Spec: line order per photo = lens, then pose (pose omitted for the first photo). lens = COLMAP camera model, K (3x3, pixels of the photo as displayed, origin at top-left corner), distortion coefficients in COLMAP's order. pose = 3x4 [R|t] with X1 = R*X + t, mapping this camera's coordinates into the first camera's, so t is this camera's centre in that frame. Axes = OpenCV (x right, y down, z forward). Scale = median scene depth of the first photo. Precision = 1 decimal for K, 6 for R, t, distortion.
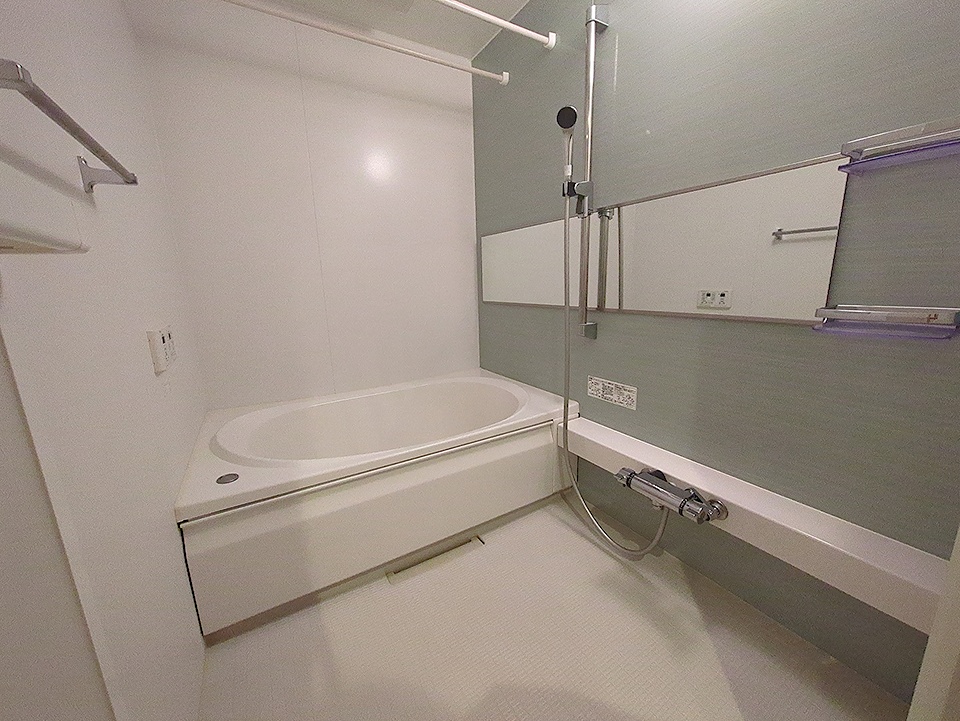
lens RADIAL K [[378.4, 0, 480.0], [0, 378.4, 360.5], [0, 0, 1]] dist [-0.000306, 0.000525]
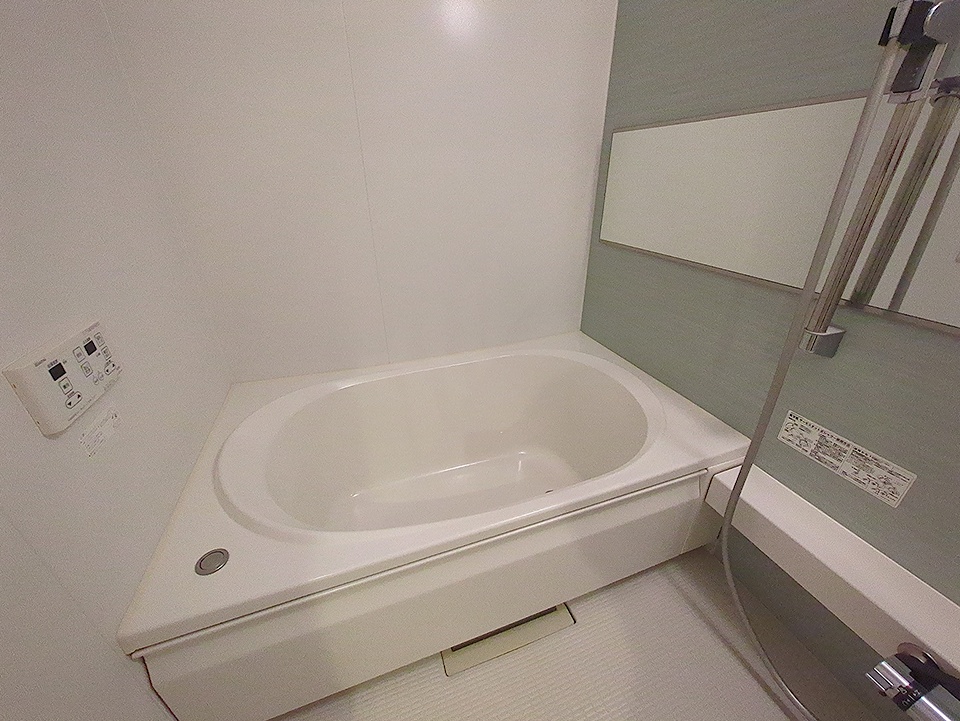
lens RADIAL K [[378.4, 0, 480.0], [0, 378.4, 360.5], [0, 0, 1]] dist [-0.000306, 0.000525]
pose [[0.980239, 0.106392, -0.166769, -0.094753], [-0.059959, 0.963190, 0.262051, -0.162867], [0.188510, -0.246873, 0.950535, 0.387640]]
